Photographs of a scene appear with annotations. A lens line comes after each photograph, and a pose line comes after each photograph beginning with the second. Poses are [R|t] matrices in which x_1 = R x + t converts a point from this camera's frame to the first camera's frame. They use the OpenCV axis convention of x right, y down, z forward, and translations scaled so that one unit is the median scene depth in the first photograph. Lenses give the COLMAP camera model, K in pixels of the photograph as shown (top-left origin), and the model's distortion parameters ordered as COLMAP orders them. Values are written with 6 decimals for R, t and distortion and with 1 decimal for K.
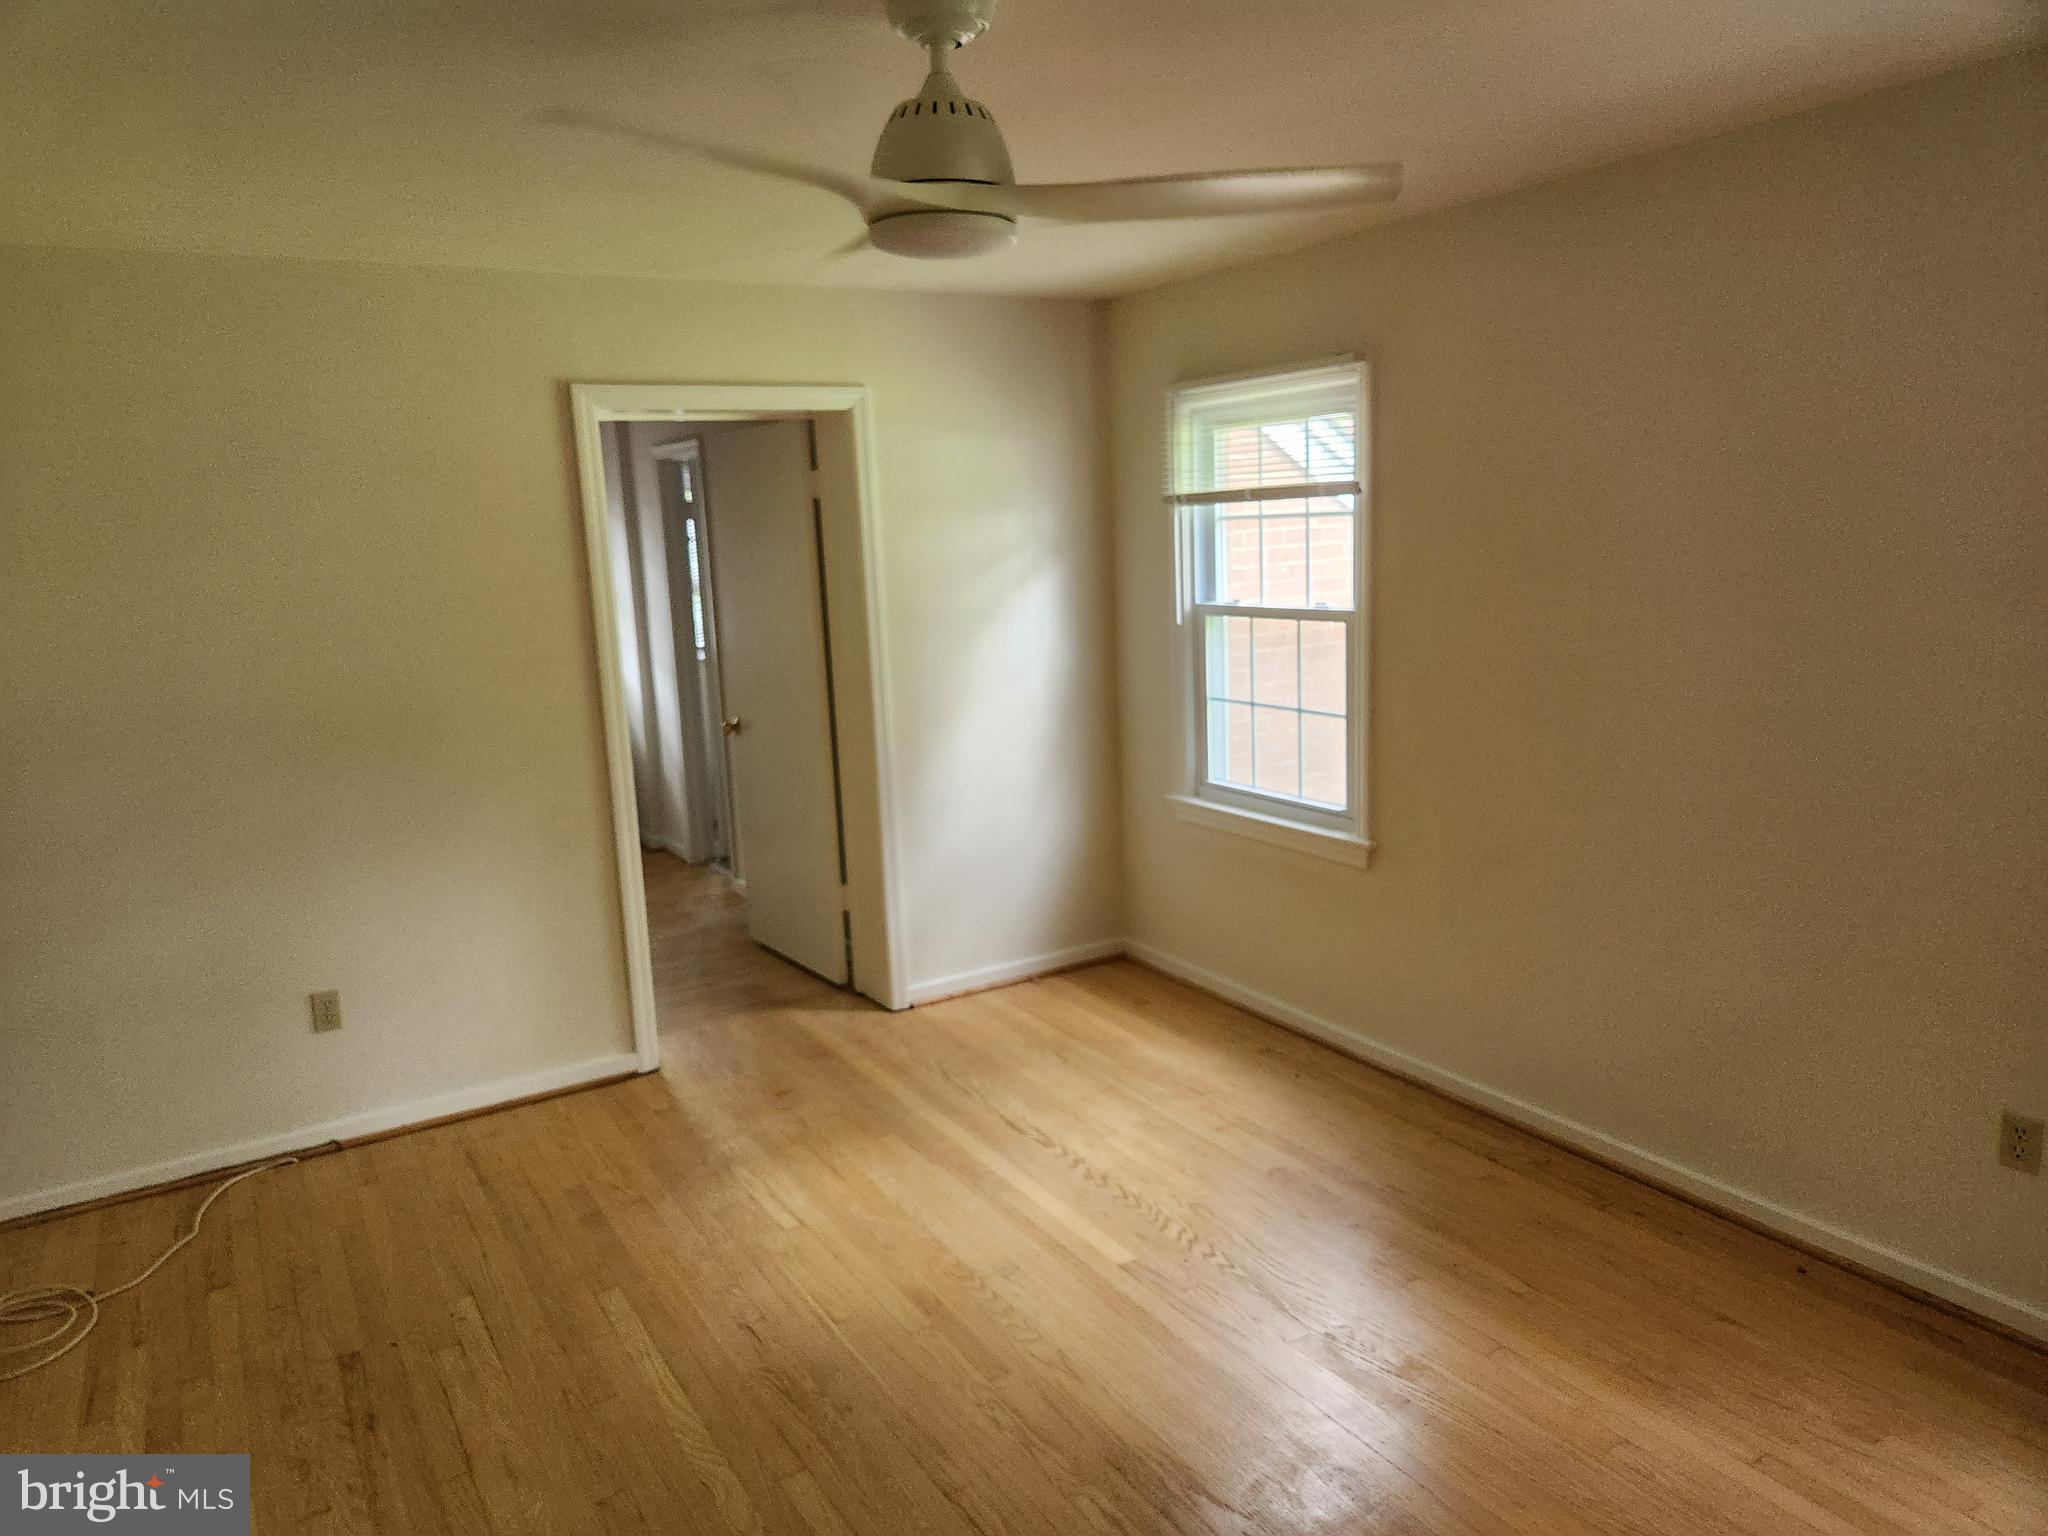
lens RADIAL K [[1382.5, 0, 1024.0], [0, 1382.5, 768.0], [0, 0, 1]] dist [0.053119, -0.001122]
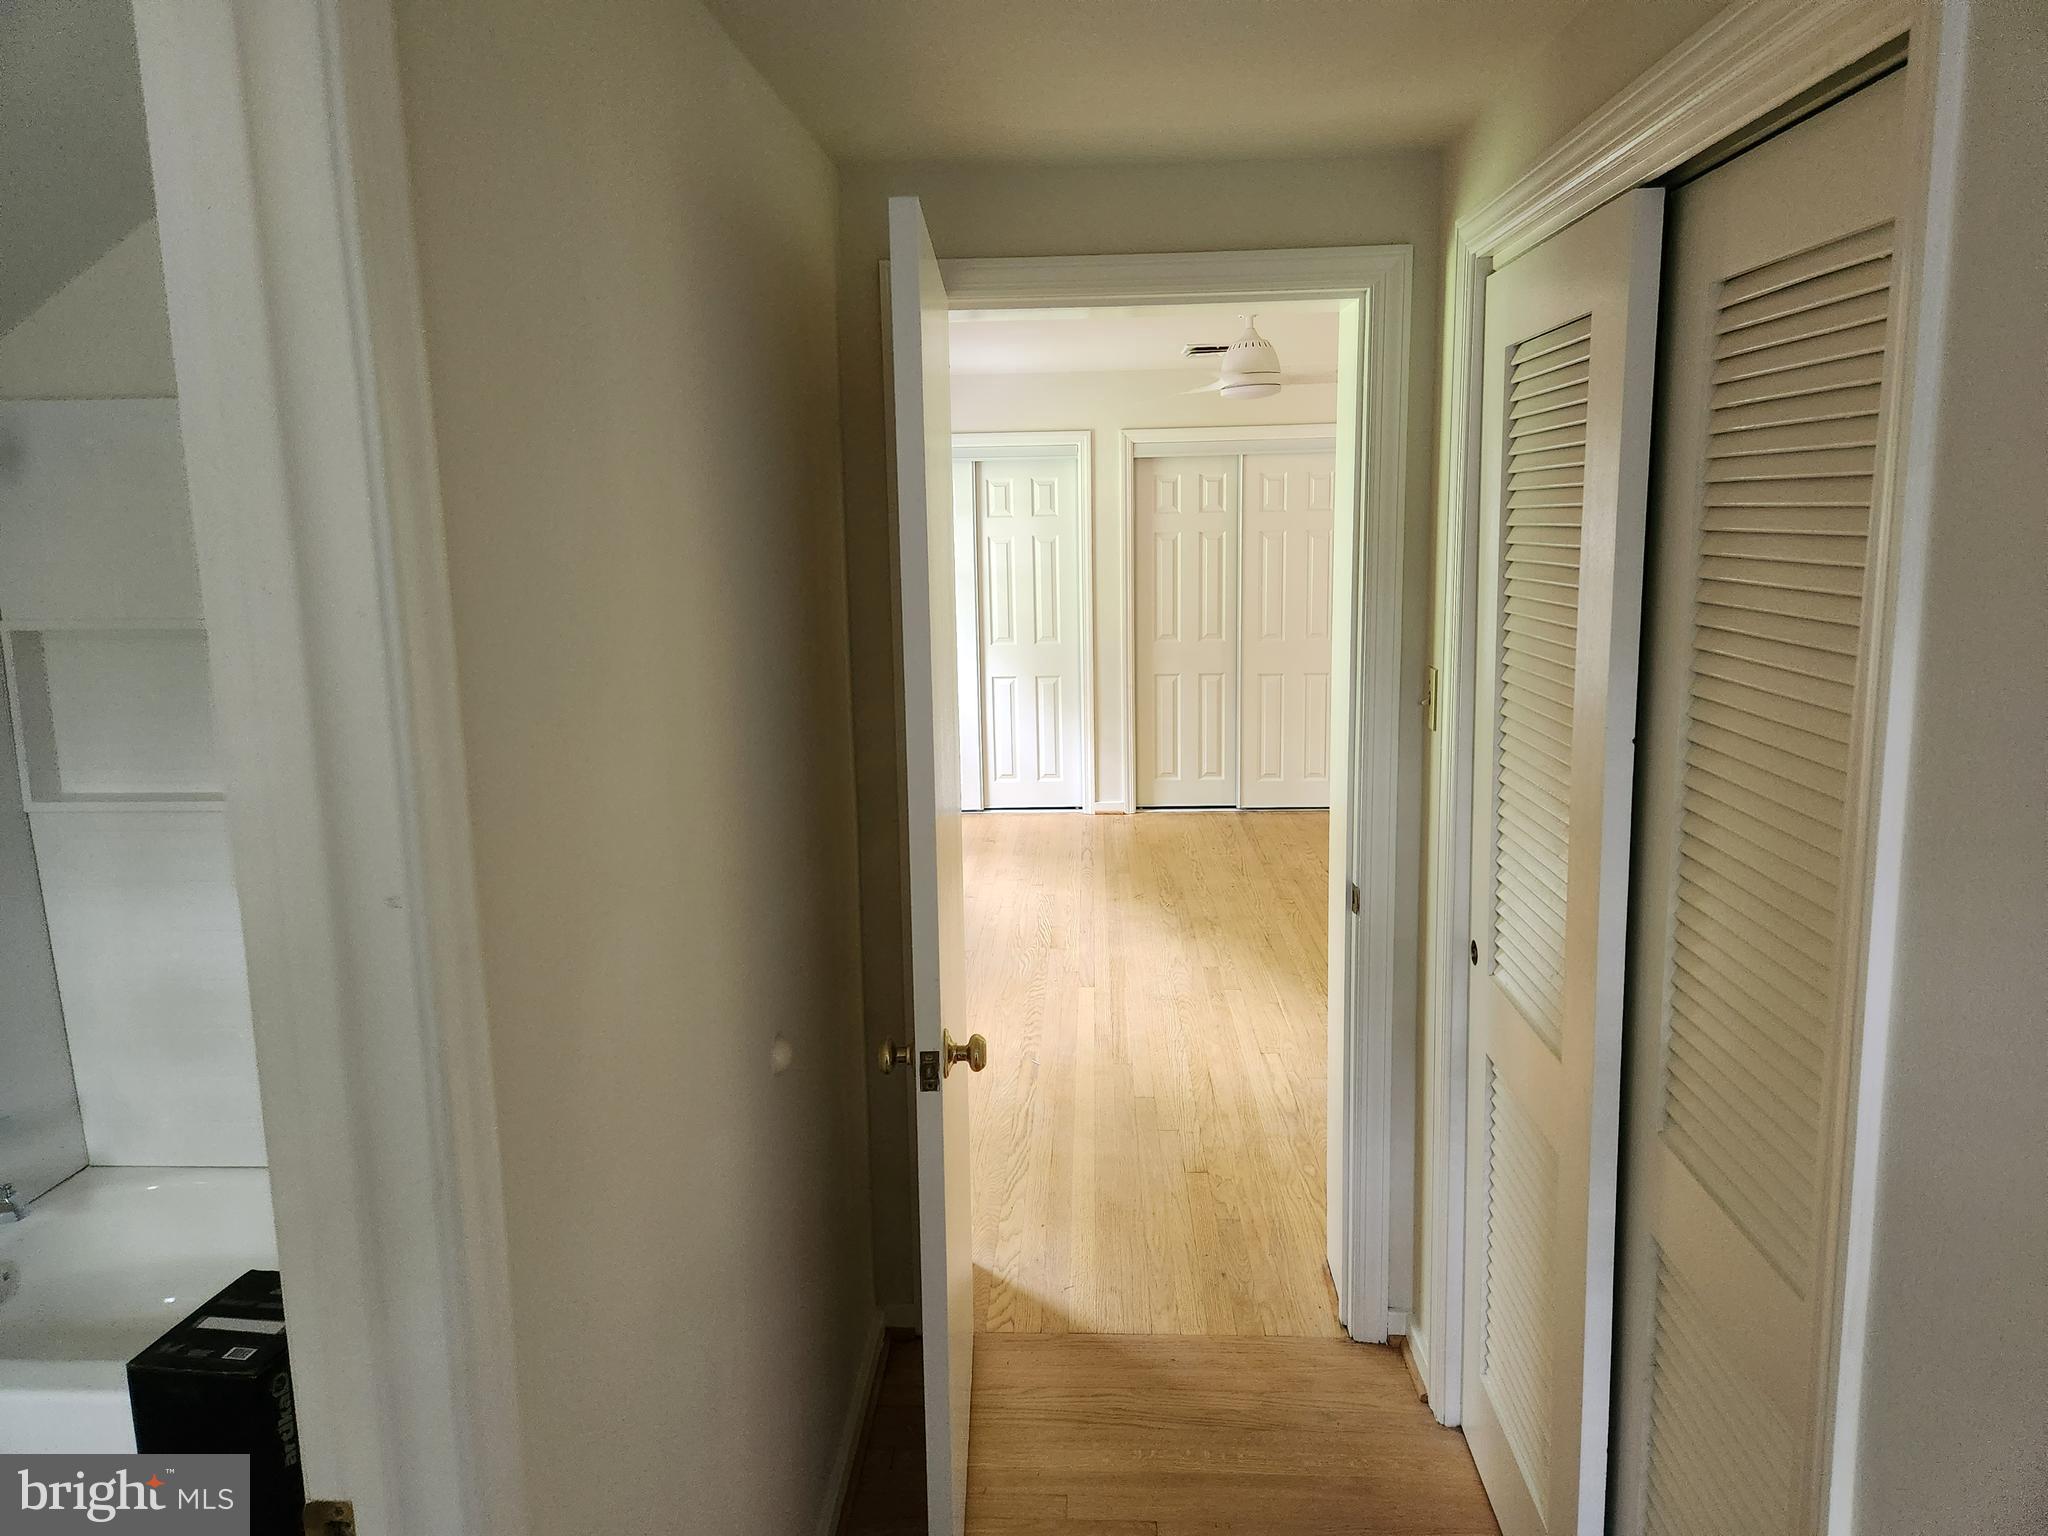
lens RADIAL K [[1324.3, 0, 998.0], [0, 1324.3, 742.9], [0, 0, 1]] dist [0.041254, -0.003089]
pose [[-0.819485, -0.038473, 0.571808, -0.624167], [0.139532, 0.954327, 0.264180, -0.290806], [-0.555856, 0.296277, -0.776688, 1.924538]]
